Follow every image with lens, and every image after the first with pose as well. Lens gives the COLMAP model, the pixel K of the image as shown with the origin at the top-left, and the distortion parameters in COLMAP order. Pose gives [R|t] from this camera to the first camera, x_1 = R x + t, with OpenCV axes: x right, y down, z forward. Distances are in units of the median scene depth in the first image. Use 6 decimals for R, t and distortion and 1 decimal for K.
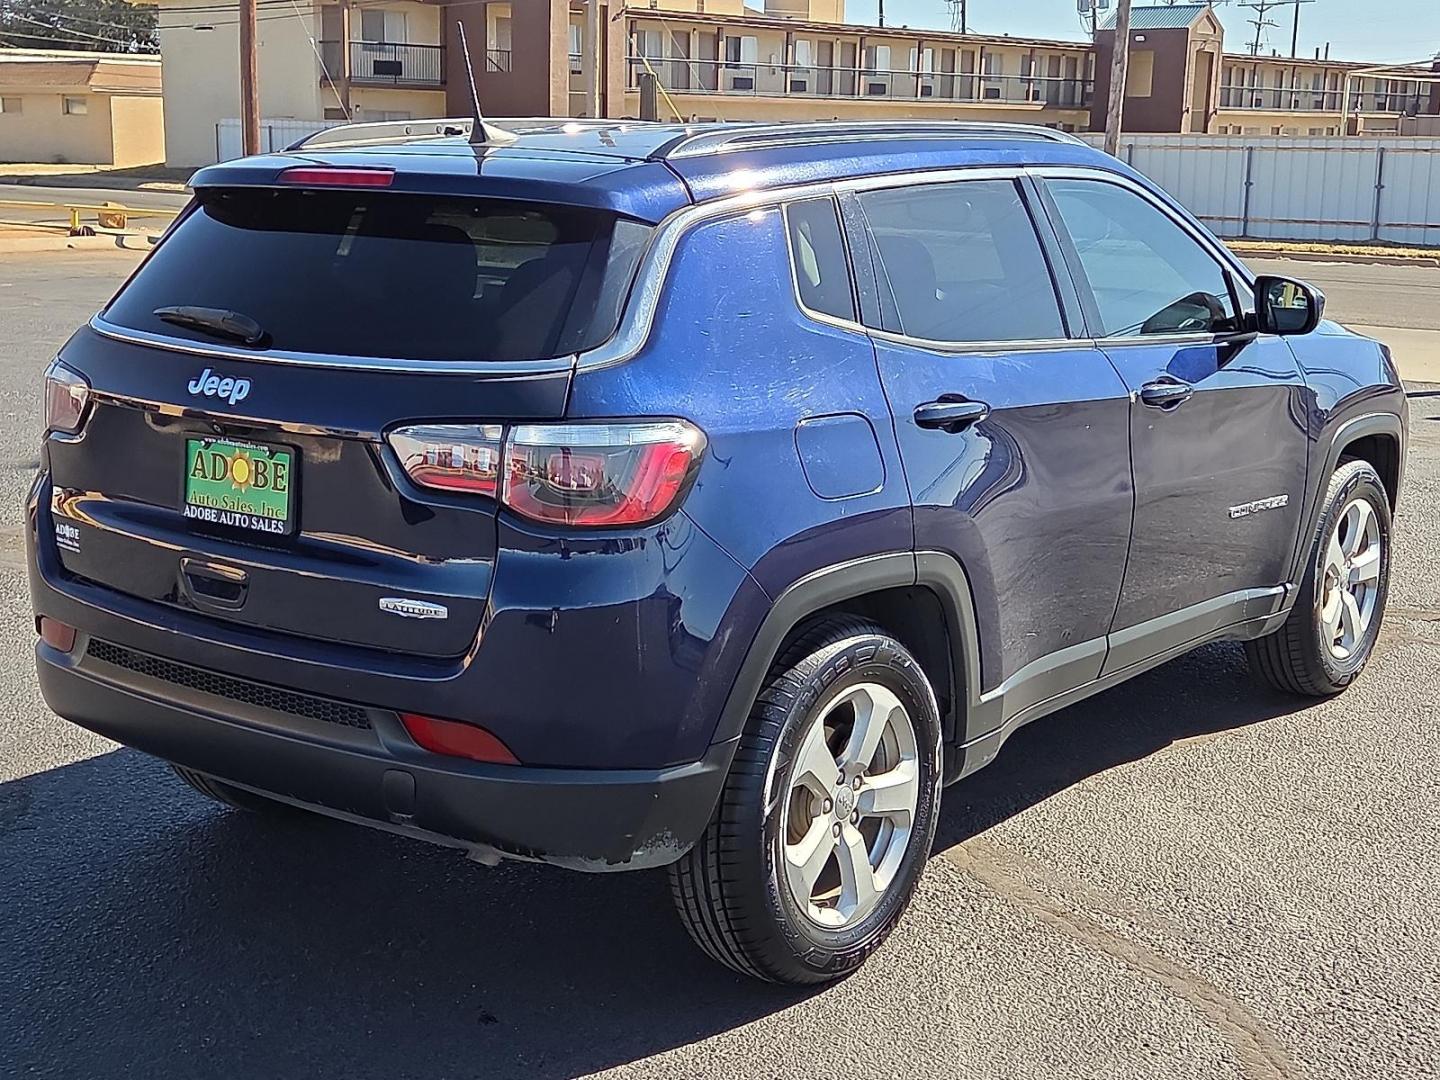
lens RADIAL K [[1938.3, 0, 718.0], [0, 1938.3, 533.9], [0, 0, 1]] dist [0.078970, 0.000000]
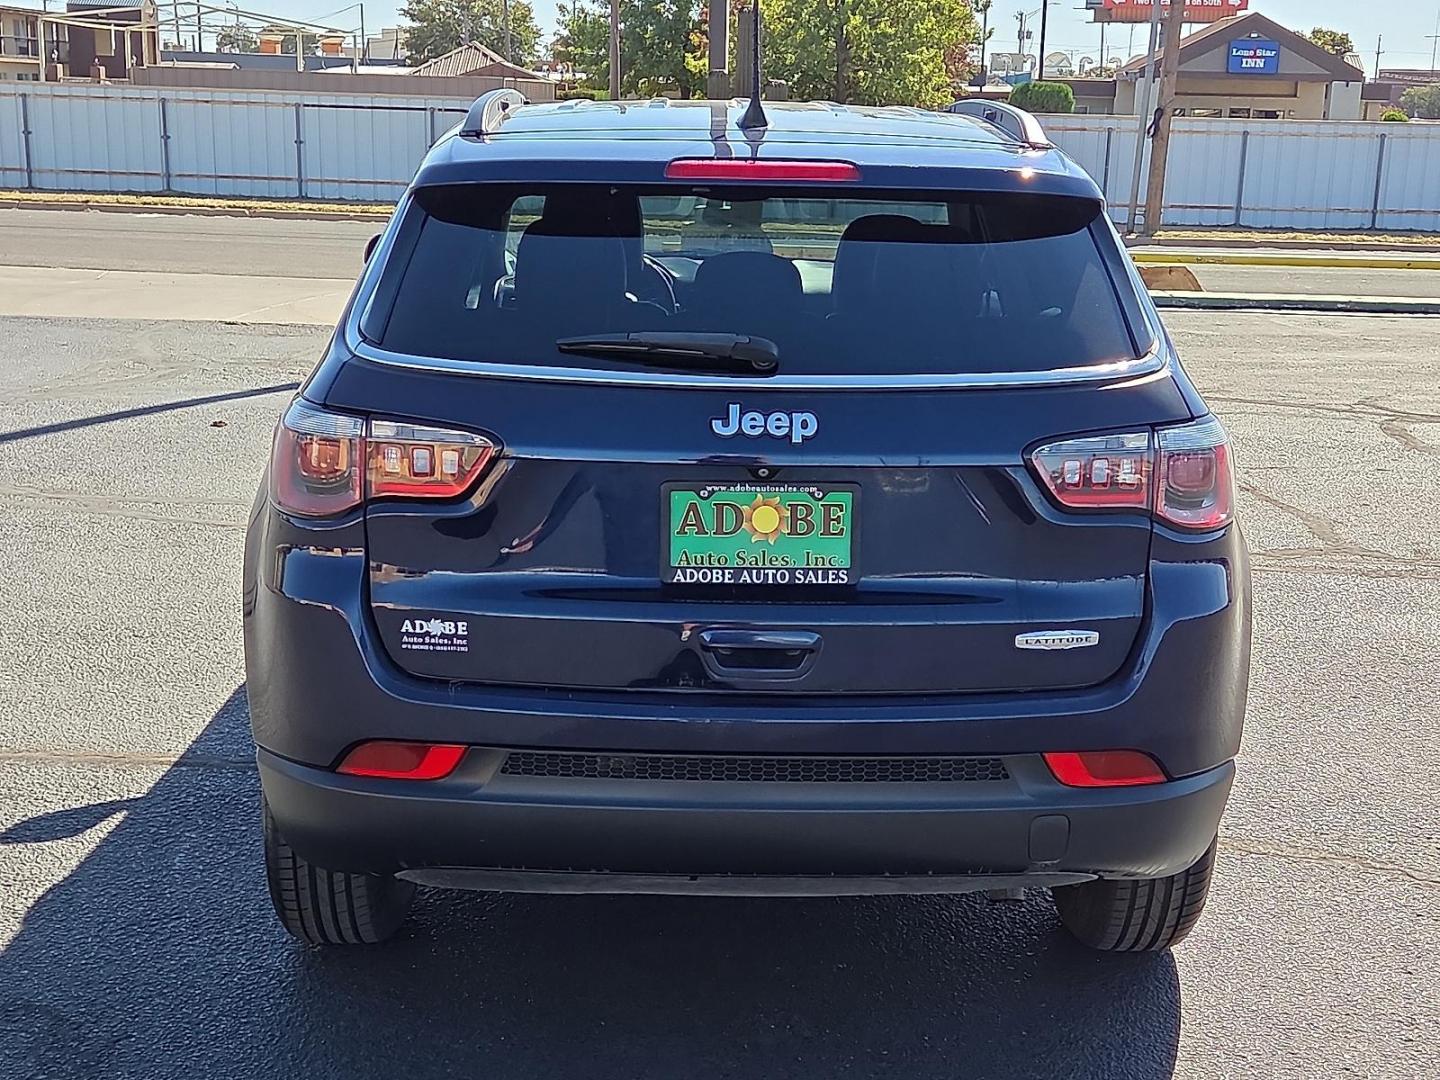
lens RADIAL K [[1938.3, 0, 720.1], [0, 1938.3, 548.2], [0, 0, 1]] dist [0.078970, 0.000000]
pose [[0.789997, -0.134284, 0.598225, -0.768533], [0.114293, 0.990872, 0.071489, -0.082618], [-0.602364, 0.011897, 0.798133, 0.329296]]
